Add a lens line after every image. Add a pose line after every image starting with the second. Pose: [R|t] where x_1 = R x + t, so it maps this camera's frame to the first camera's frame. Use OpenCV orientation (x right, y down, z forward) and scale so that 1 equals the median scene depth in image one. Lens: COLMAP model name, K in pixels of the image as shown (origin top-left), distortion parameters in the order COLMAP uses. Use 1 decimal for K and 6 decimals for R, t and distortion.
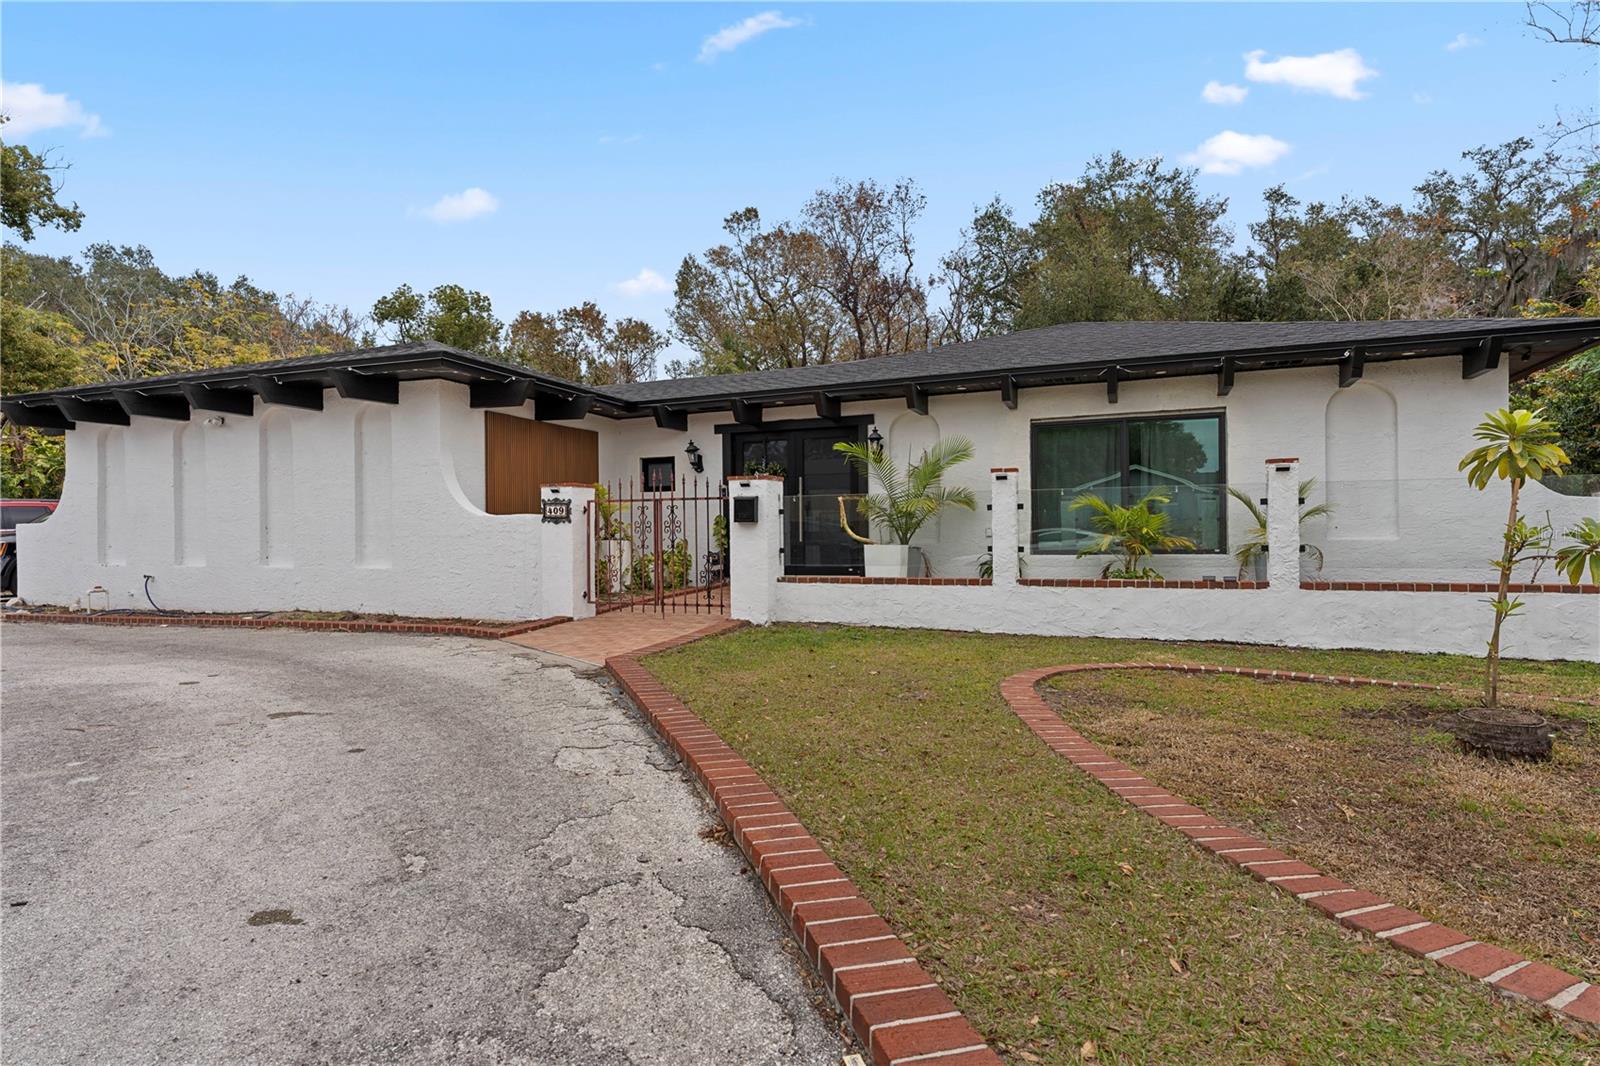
lens RADIAL K [[843.0, 0, 800.0], [0, 843.0, 533.0], [0, 0, 1]] dist [0.002679, 0.000215]
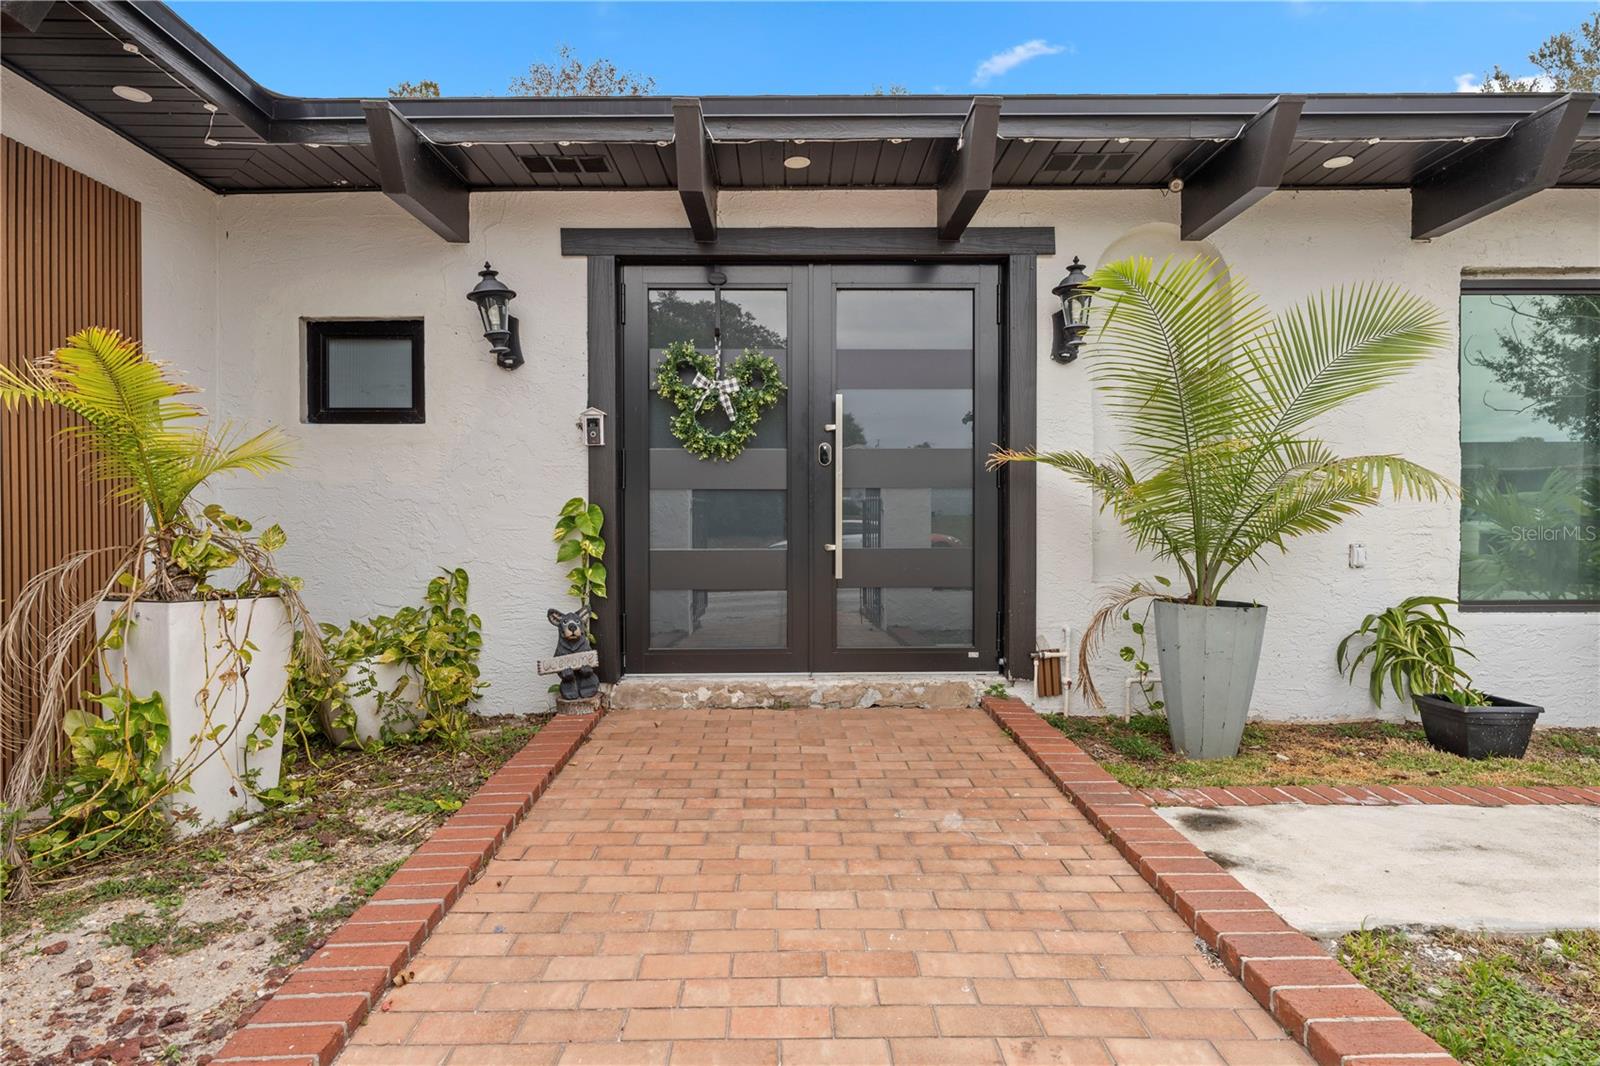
lens RADIAL K [[843.0, 0, 800.0], [0, 843.0, 533.0], [0, 0, 1]] dist [0.002679, 0.000215]
pose [[0.927776, 0.002225, 0.373132, -0.139422], [-0.008714, 0.999839, 0.015704, -0.013240], [-0.373037, -0.017822, 0.927645, 0.655190]]
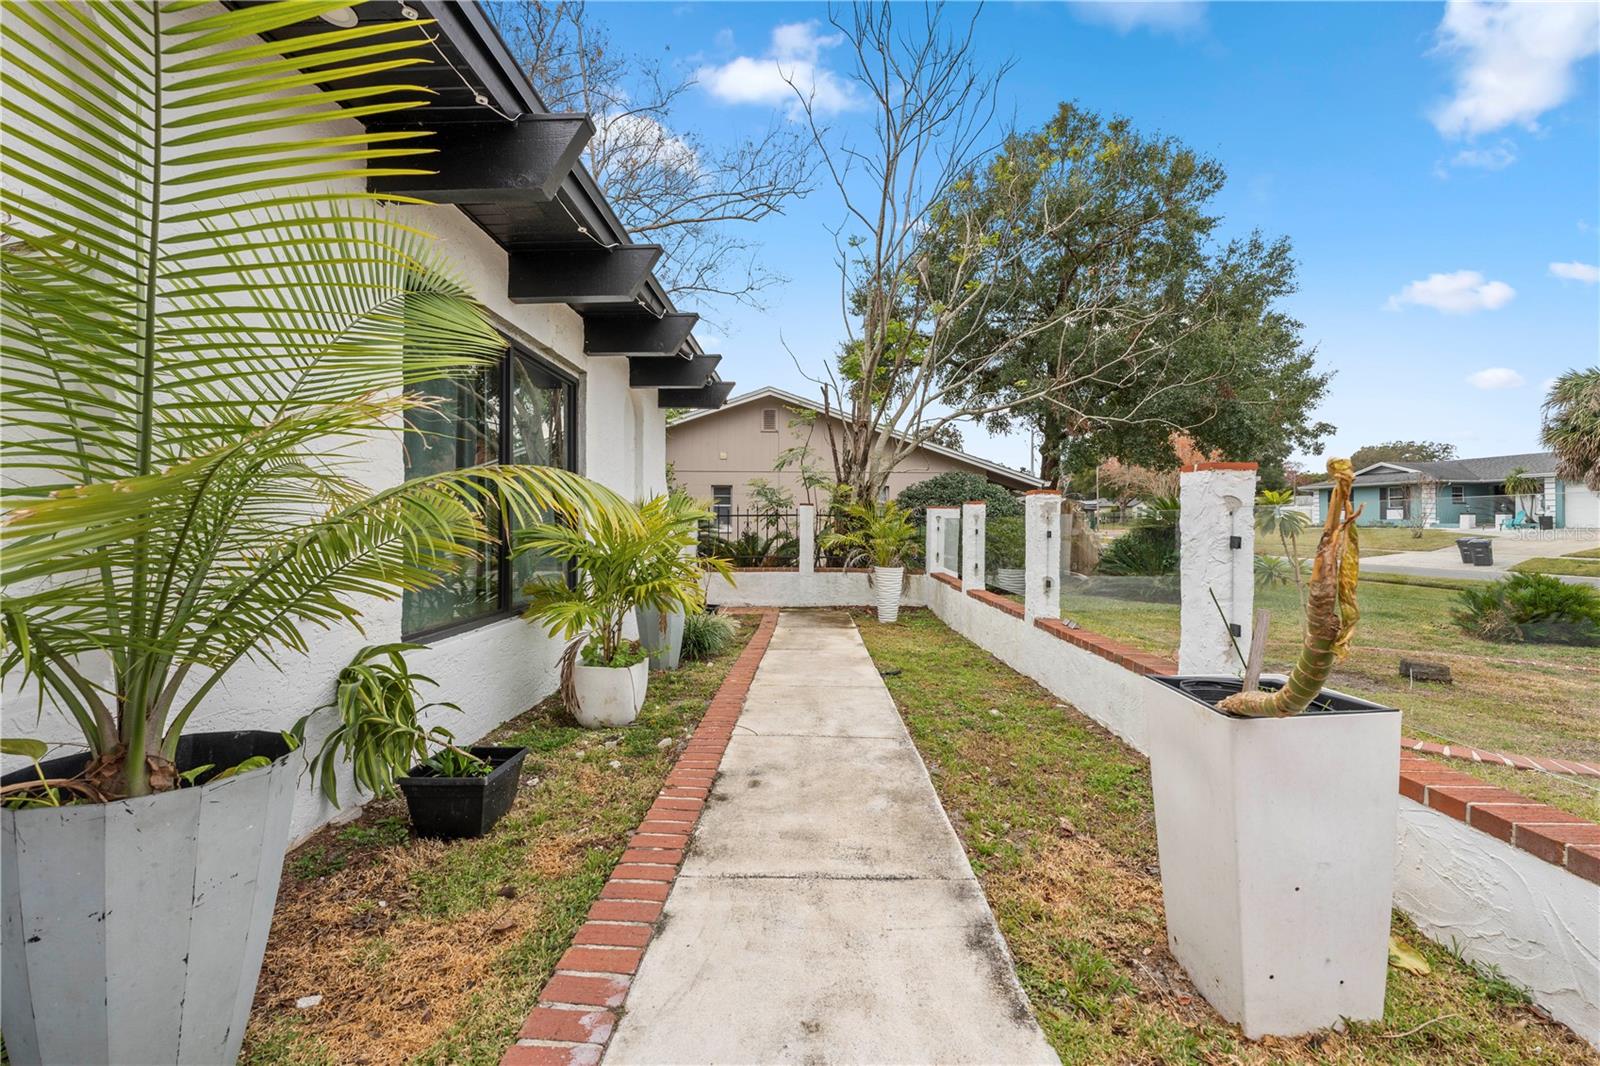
lens RADIAL K [[647.4, 0, 796.4], [0, 647.4, 523.3], [0, 0, 1]] dist [-0.000771, -0.000102]
pose [[-0.331134, 0.006945, 0.943558, -0.015498], [-0.008821, 0.999906, -0.010455, -0.022829], [-0.943543, -0.011786, -0.331041, 0.825732]]
